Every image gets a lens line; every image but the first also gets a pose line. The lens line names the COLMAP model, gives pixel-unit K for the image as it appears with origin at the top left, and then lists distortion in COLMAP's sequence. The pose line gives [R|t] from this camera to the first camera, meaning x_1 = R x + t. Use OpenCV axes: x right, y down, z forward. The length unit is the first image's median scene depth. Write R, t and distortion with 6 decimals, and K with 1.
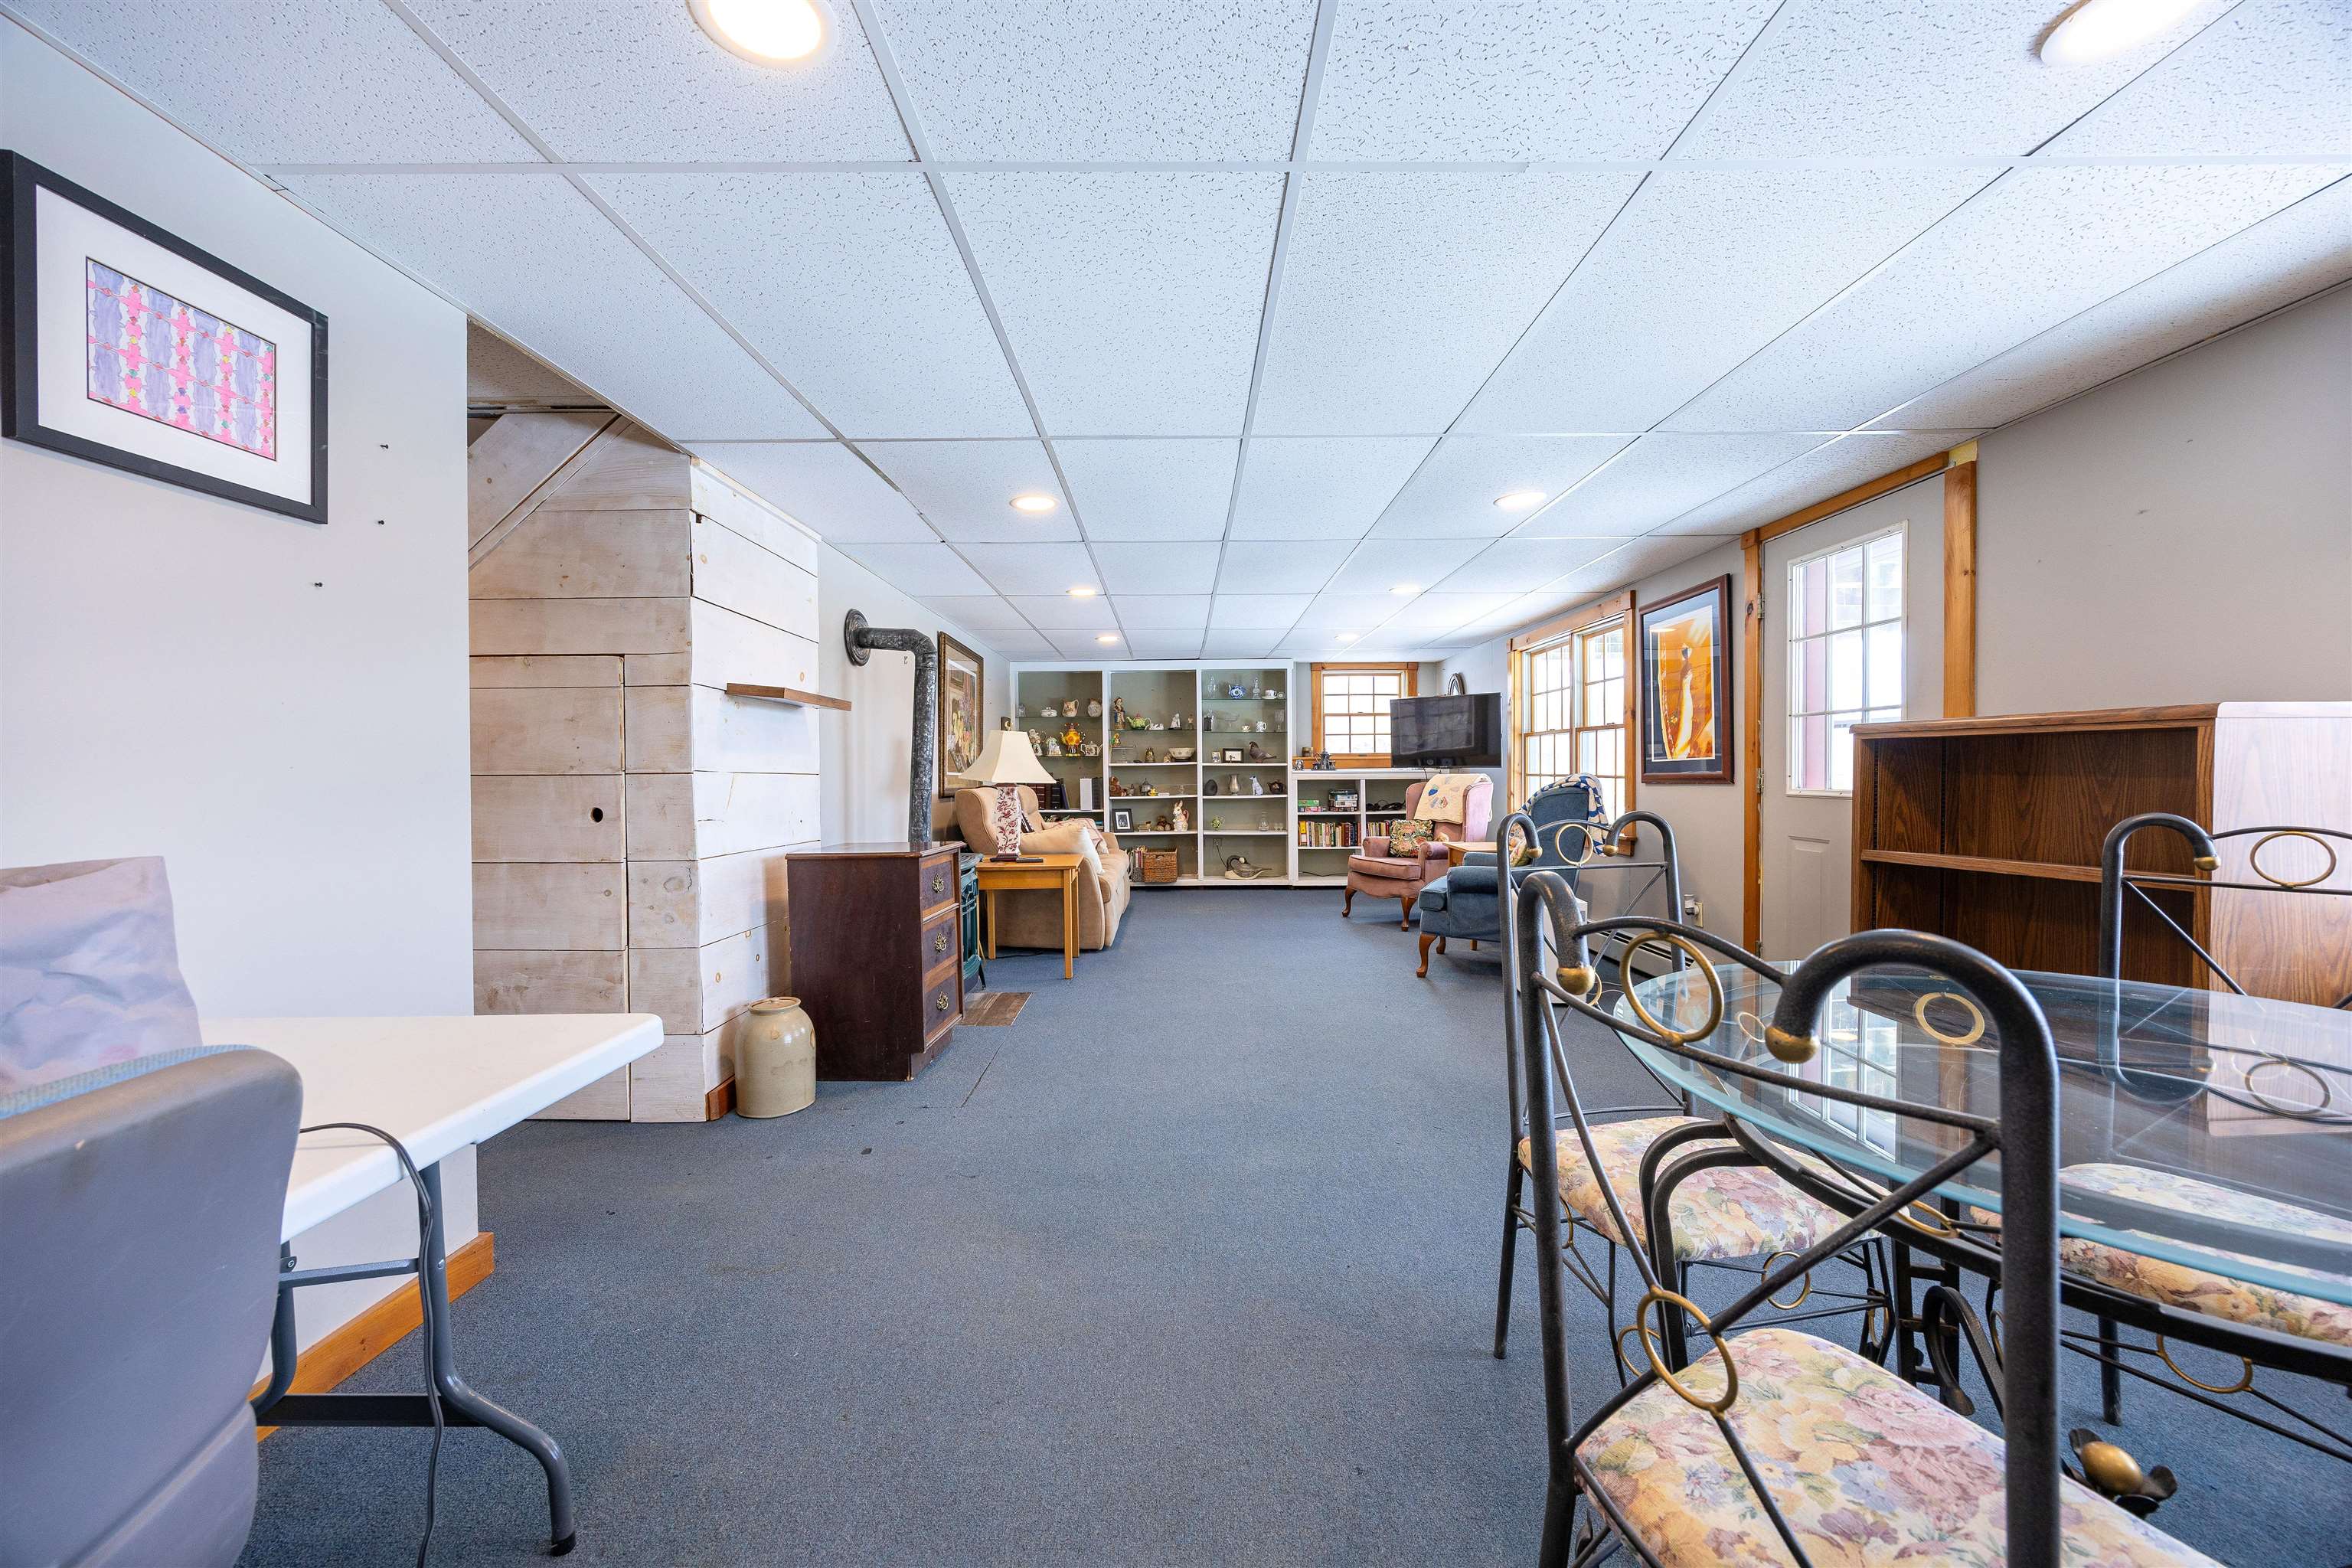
lens RADIAL K [[893.6, 0, 1176.2], [0, 893.6, 778.3], [0, 0, 1]] dist [-0.000052, 0.000083]
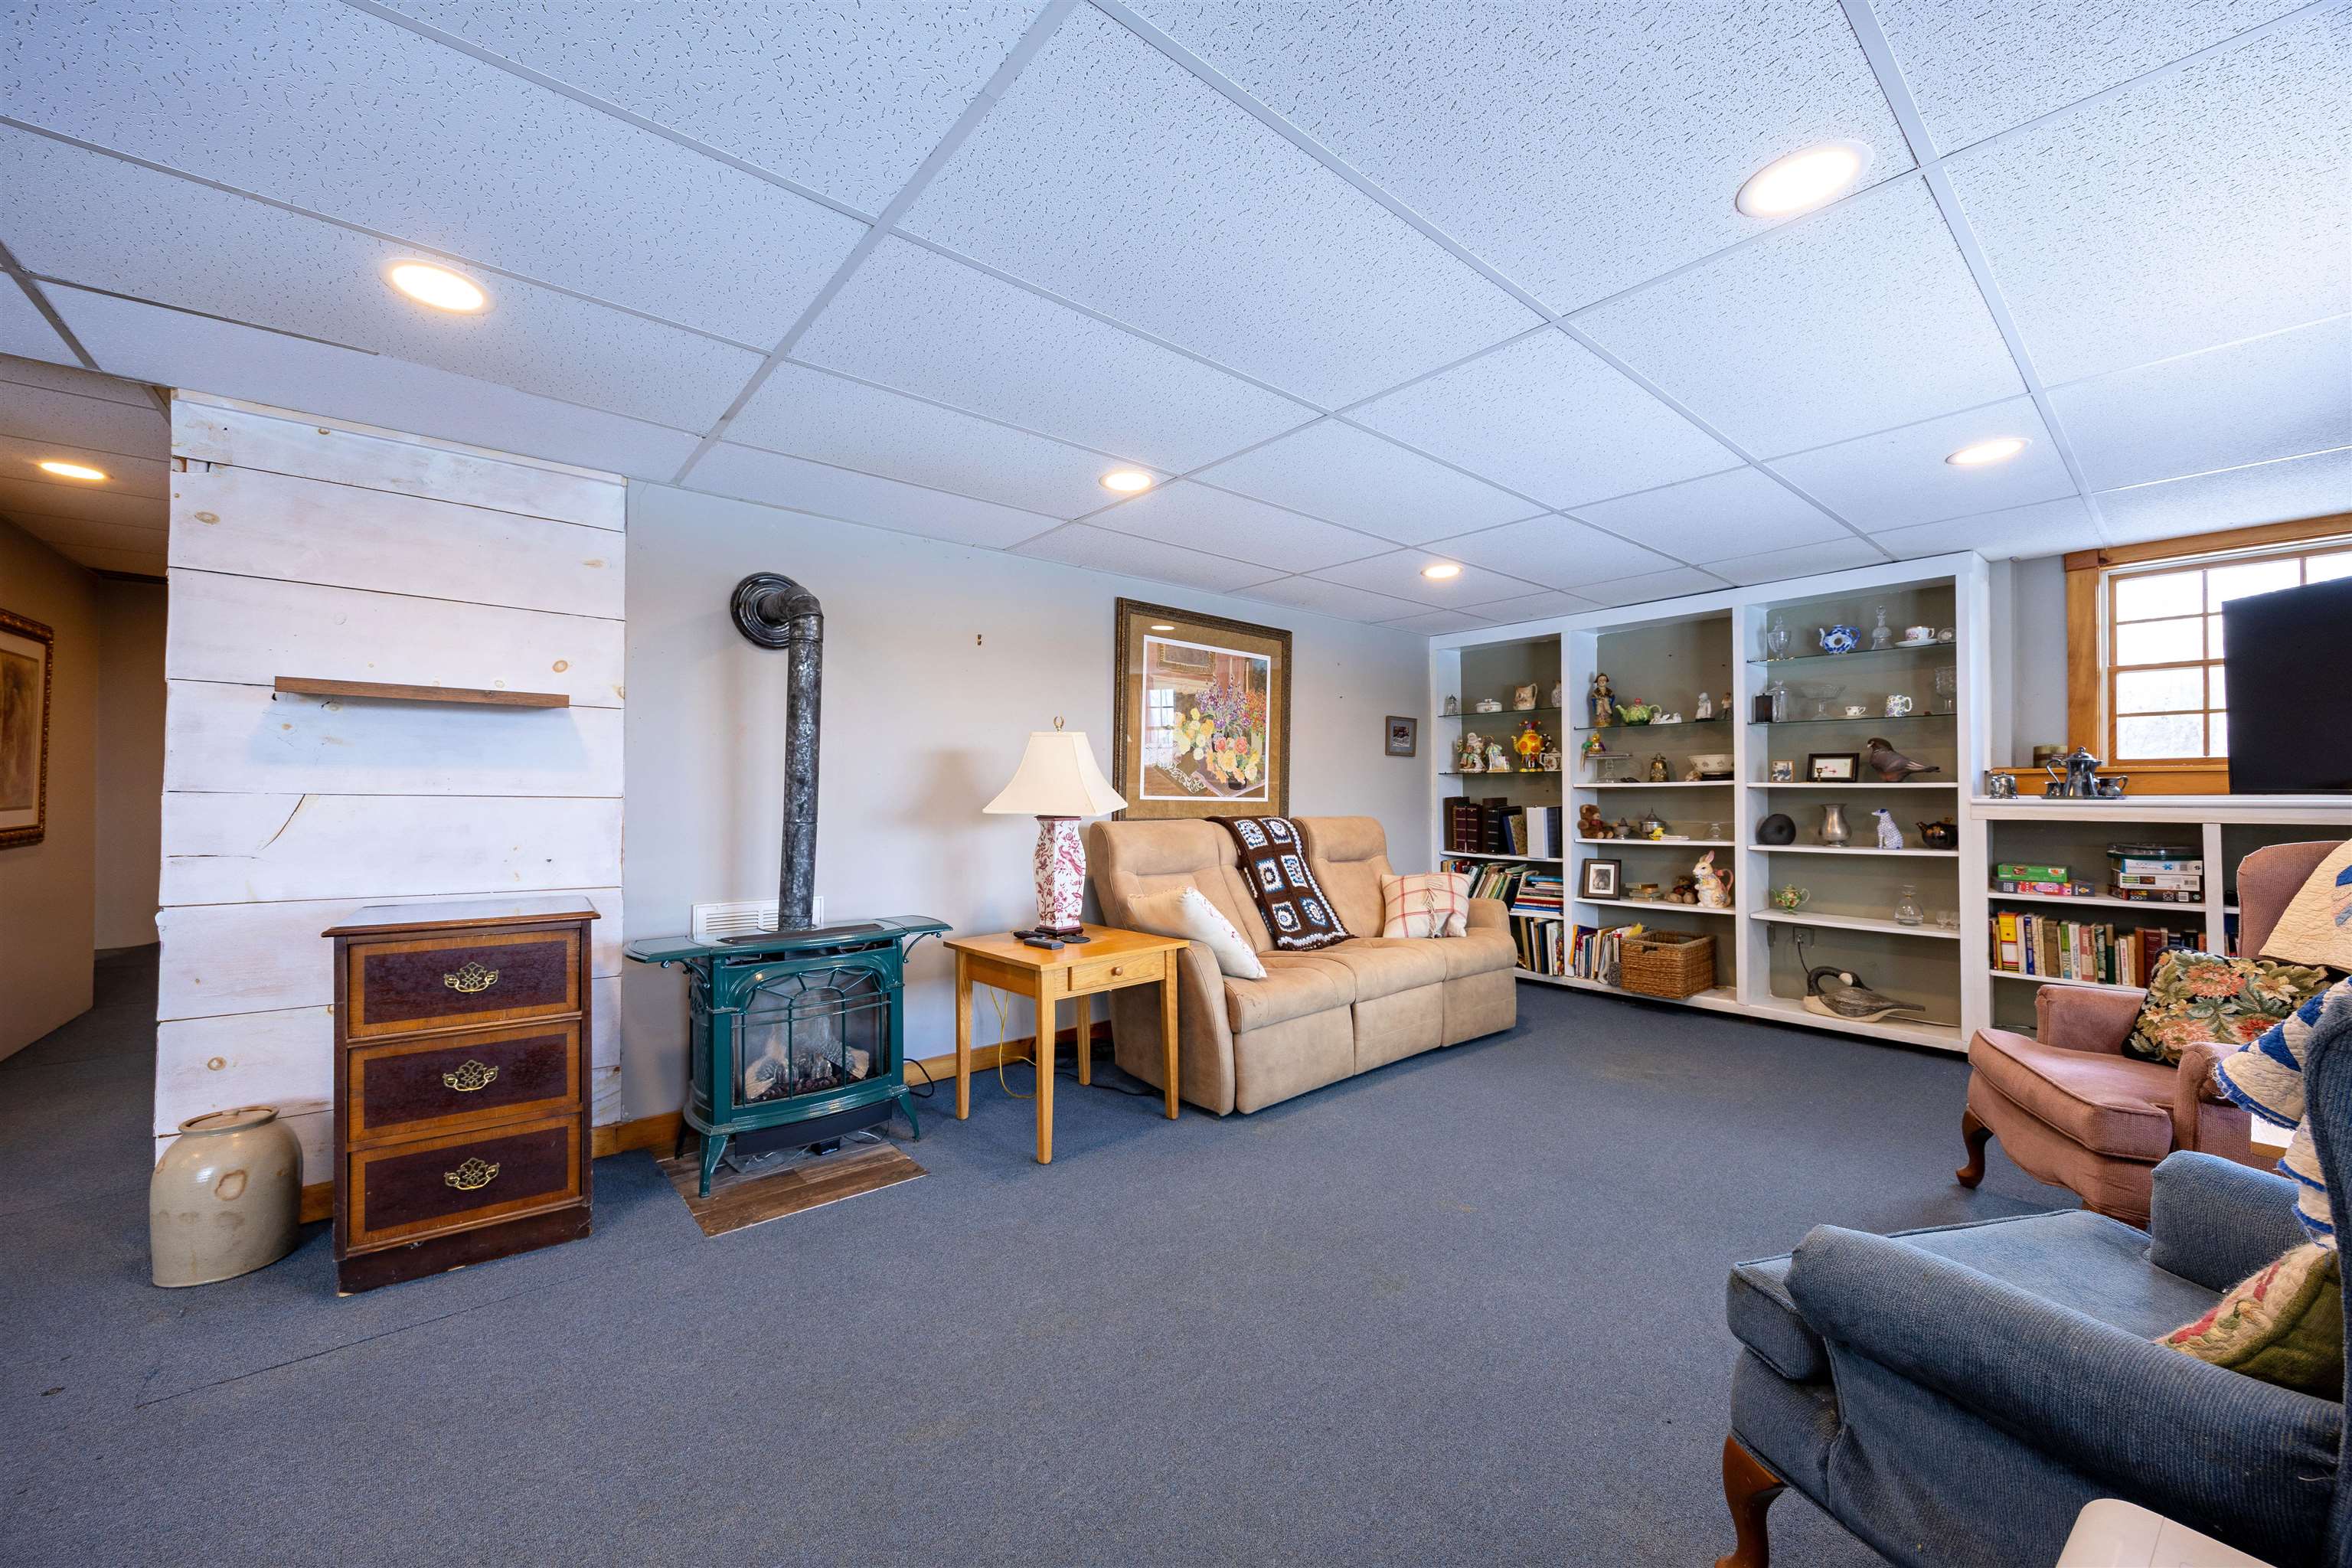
lens RADIAL K [[893.6, 0, 1177.3], [0, 893.6, 785.1], [0, 0, 1]] dist [-0.000052, 0.000083]
pose [[0.648451, -0.000139, -0.761256, 0.210619], [-0.012225, 0.999869, -0.010596, -0.005665], [0.761158, 0.016177, 0.648365, 0.398127]]
